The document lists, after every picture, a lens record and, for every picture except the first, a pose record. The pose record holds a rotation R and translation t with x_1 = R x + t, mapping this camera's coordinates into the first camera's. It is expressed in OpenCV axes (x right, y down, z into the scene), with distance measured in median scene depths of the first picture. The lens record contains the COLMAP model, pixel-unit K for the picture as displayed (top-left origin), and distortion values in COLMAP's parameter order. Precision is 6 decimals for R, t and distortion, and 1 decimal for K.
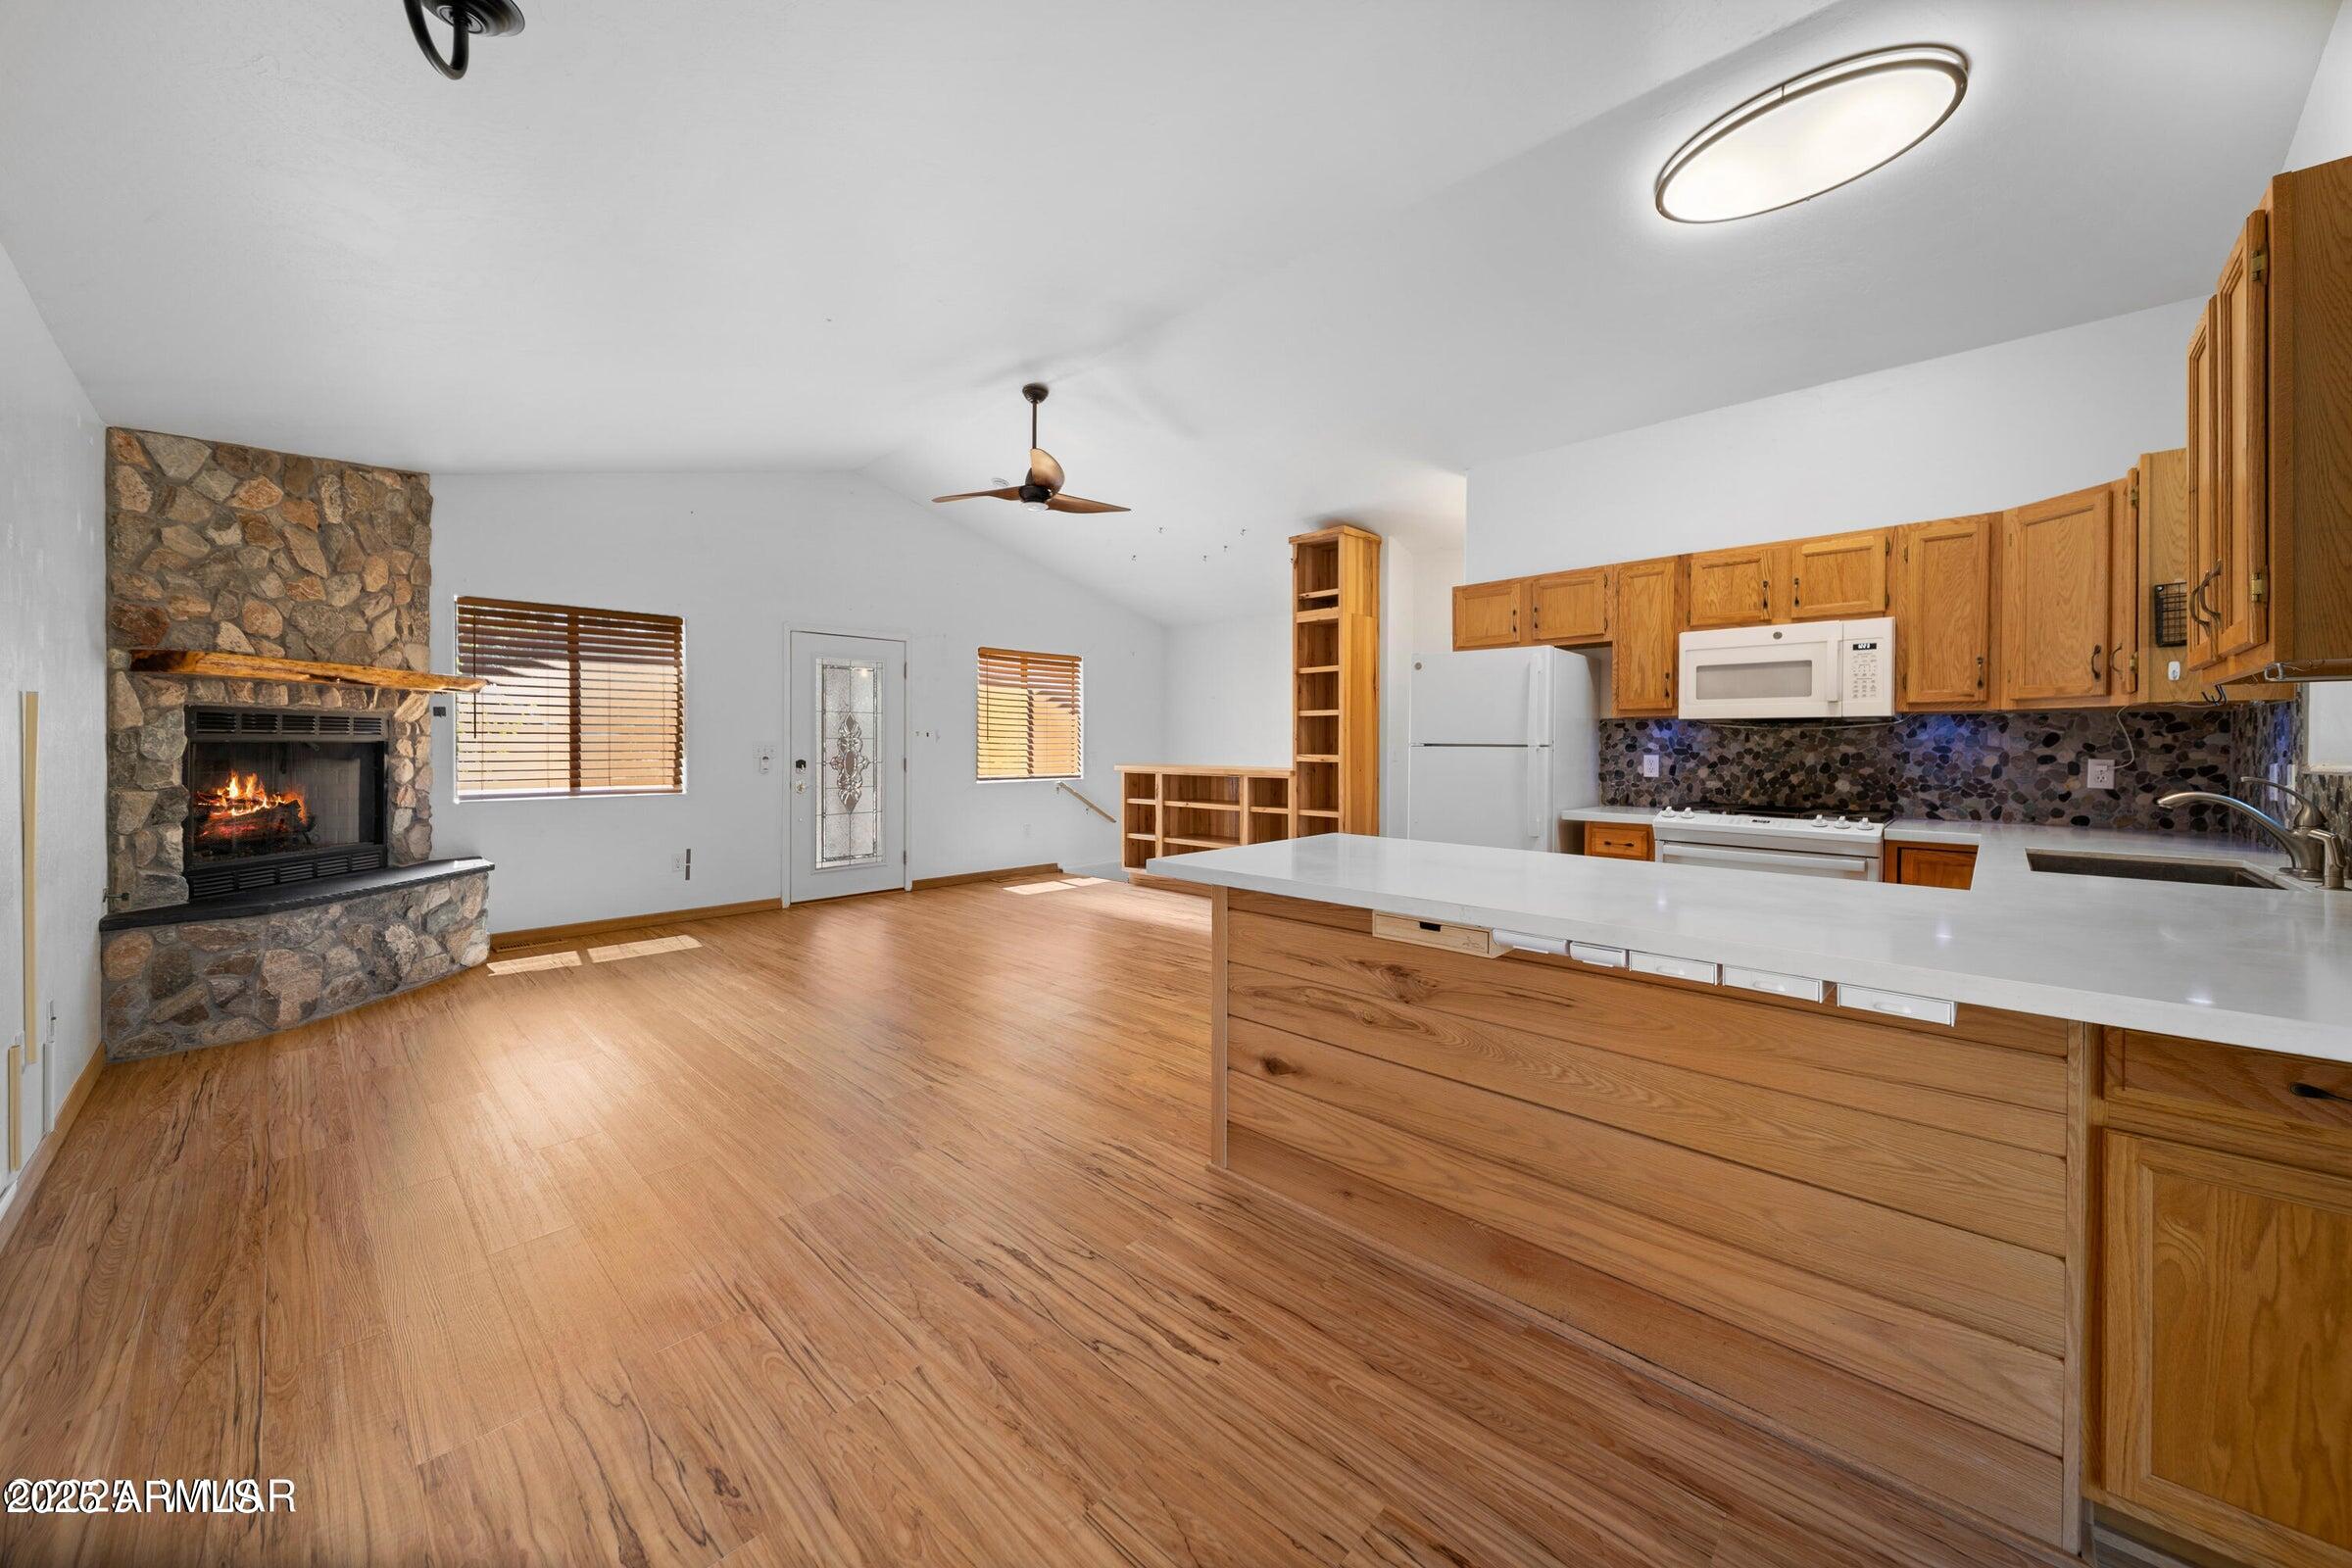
lens RADIAL K [[849.3, 0, 1169.9], [0, 849.3, 745.5], [0, 0, 1]] dist [0.010055, -0.002957]
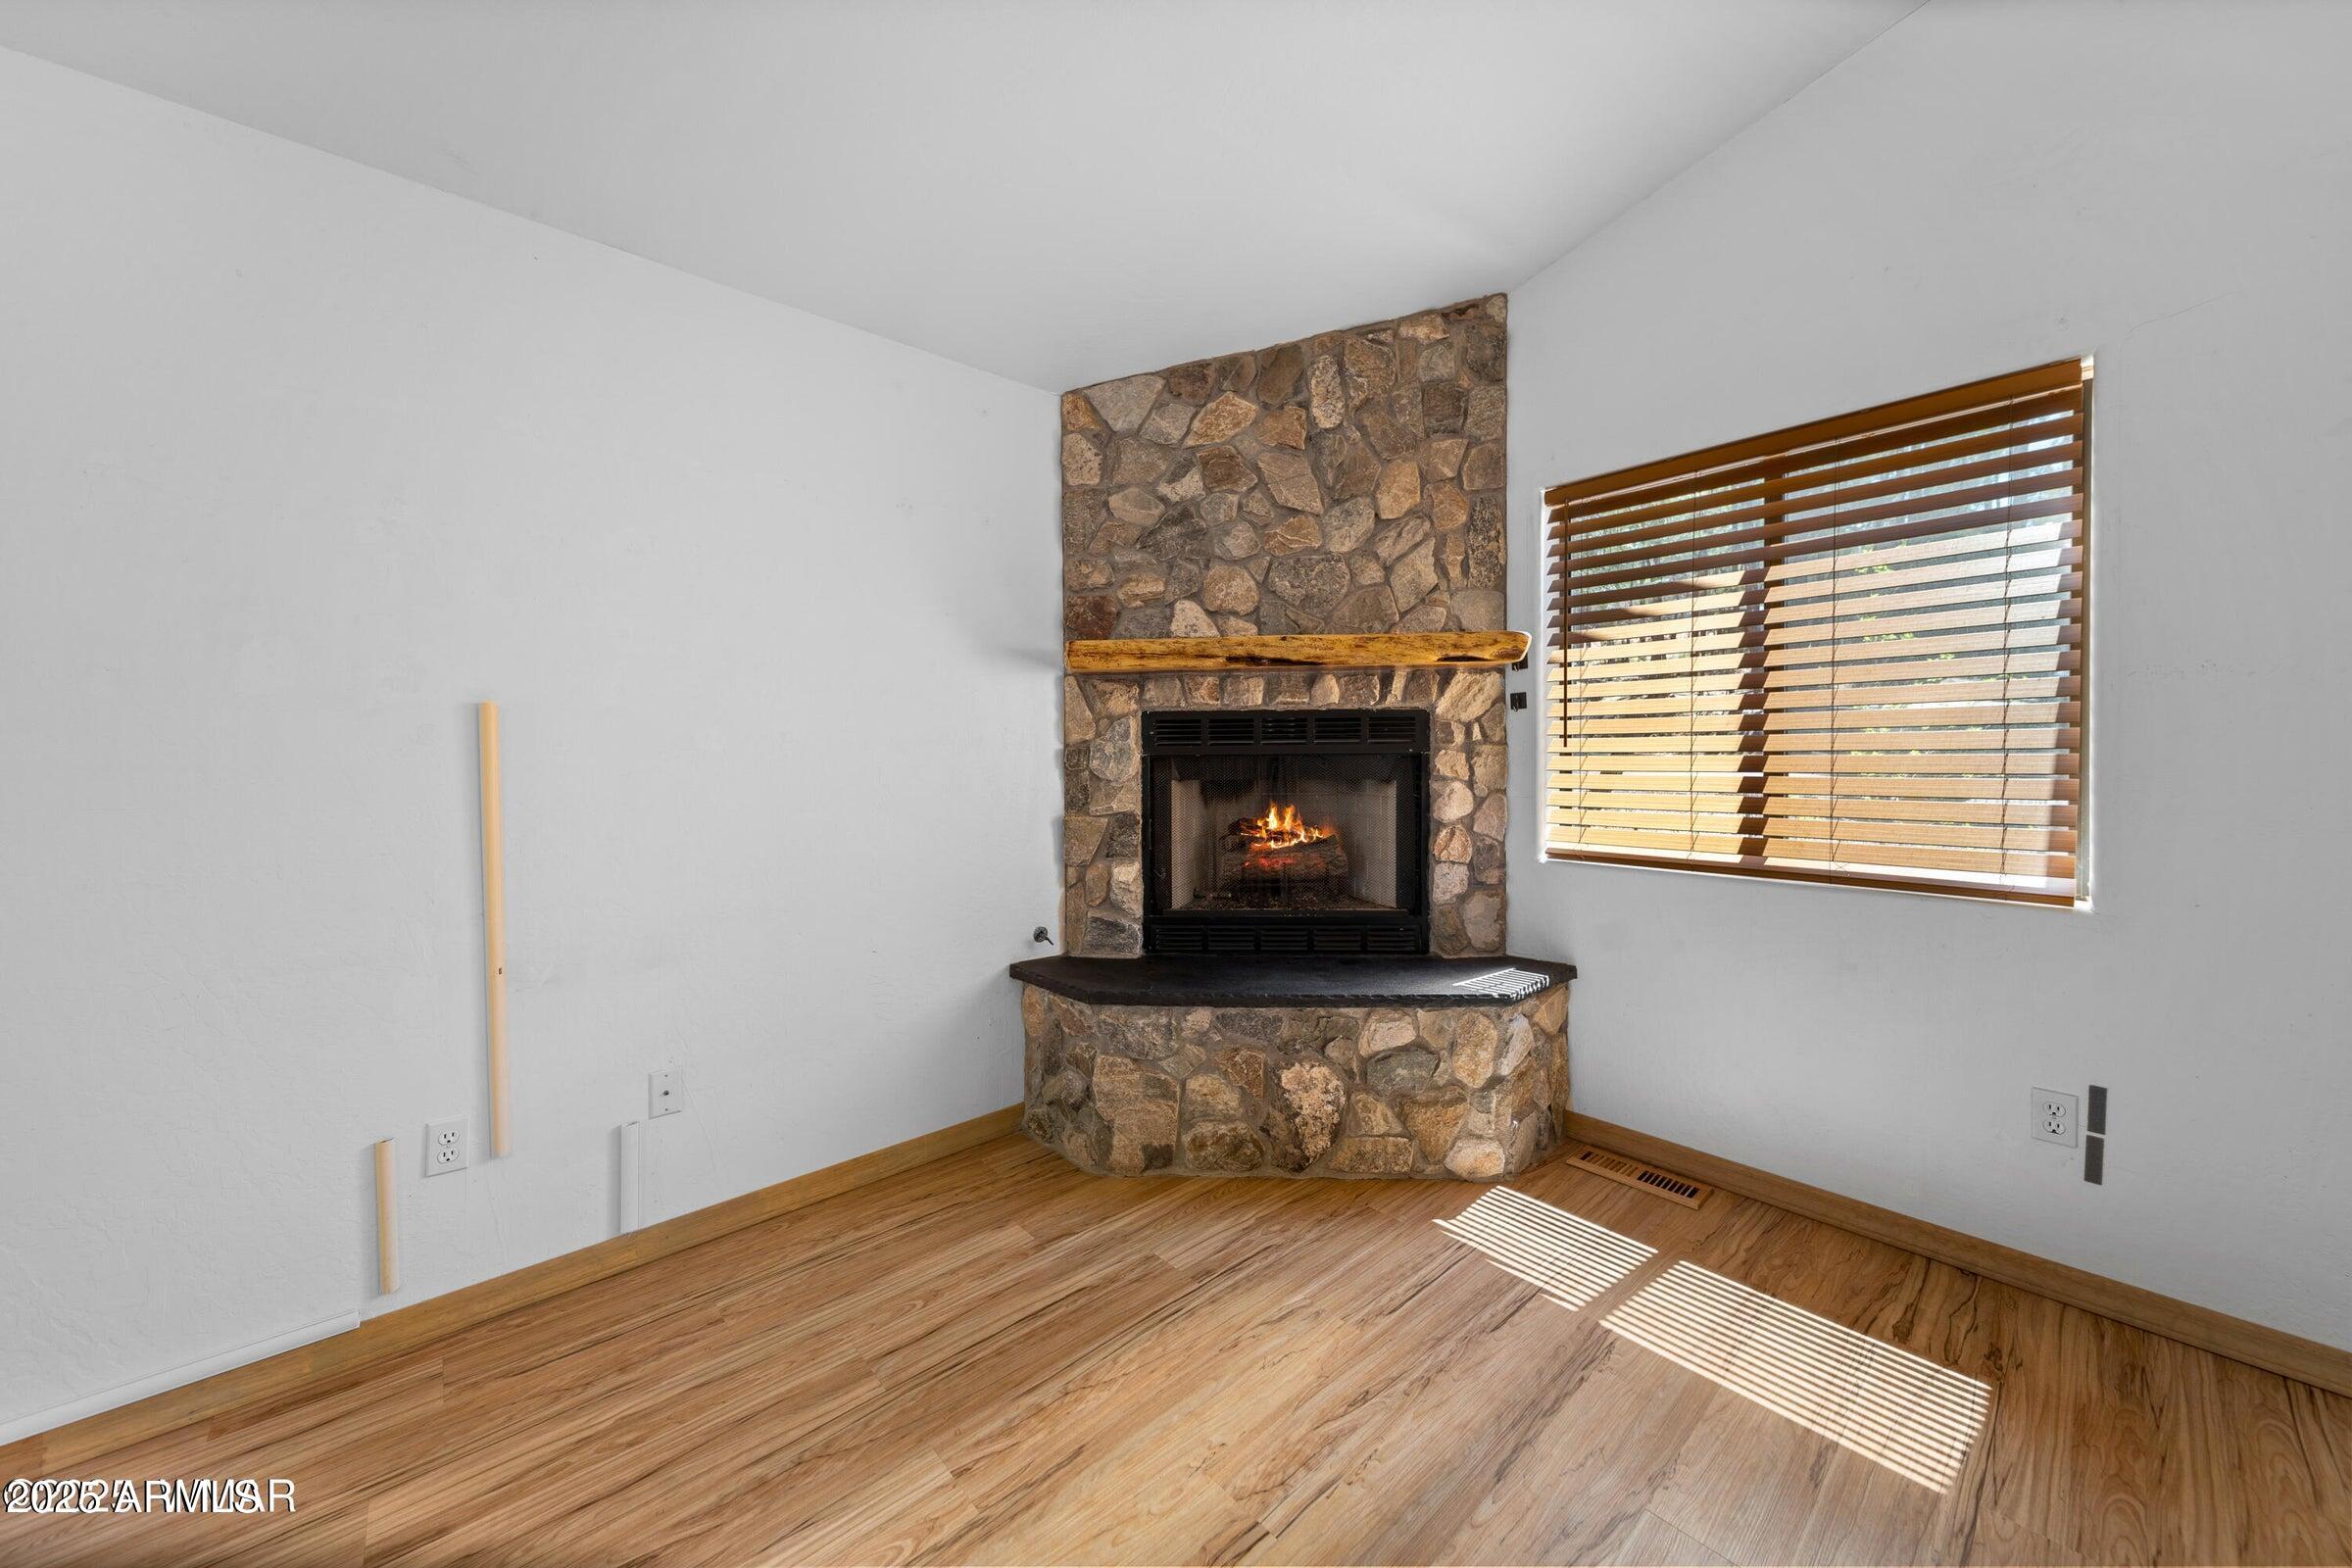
lens RADIAL K [[830.8, 0, 1183.9], [0, 830.8, 772.4], [0, 0, 1]] dist [0.012067, -0.003807]
pose [[-0.071813, 0.015899, -0.997291, -0.351696], [0.006147, 0.999861, 0.015497, -0.001920], [0.997399, -0.005018, -0.071901, 1.034995]]
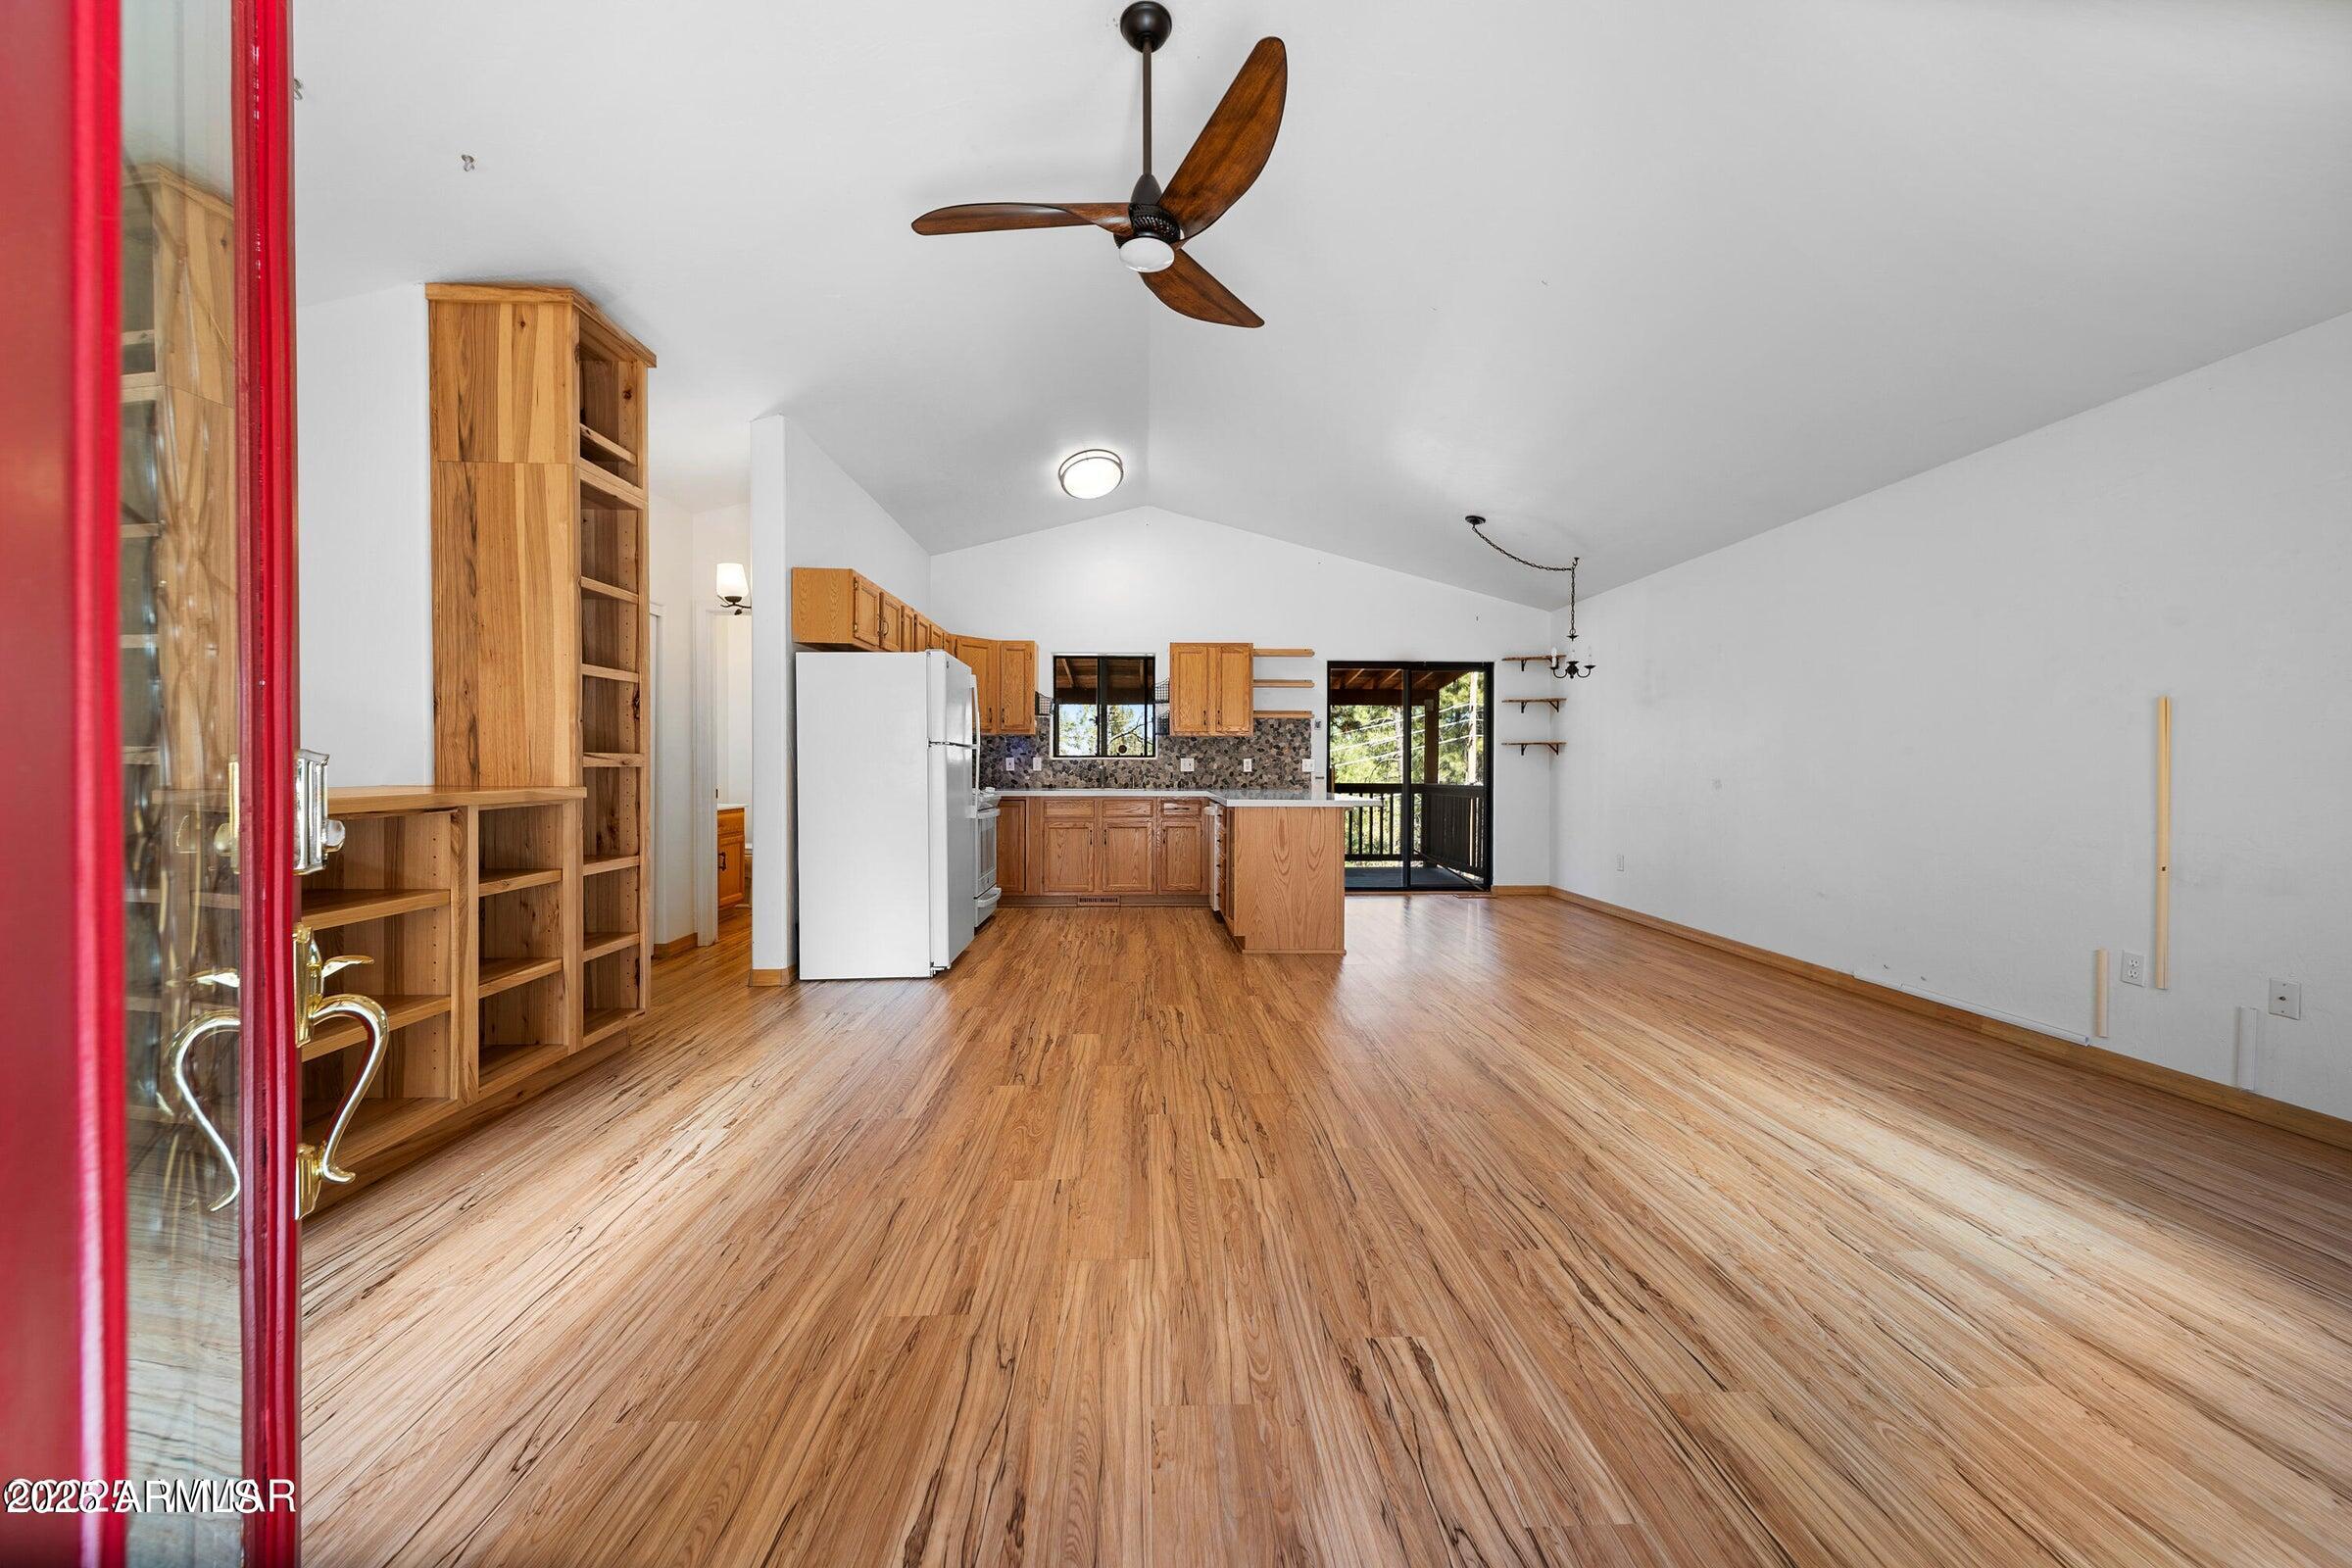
lens RADIAL K [[849.0, 0, 1182.0], [0, 849.0, 777.2], [0, 0, 1]] dist [0.002427, -0.000030]
pose [[-0.728128, -0.013910, 0.685299, -0.684883], [-0.002937, 0.999848, 0.017174, 0.024172], [-0.685434, 0.010492, -0.728059, 1.767904]]
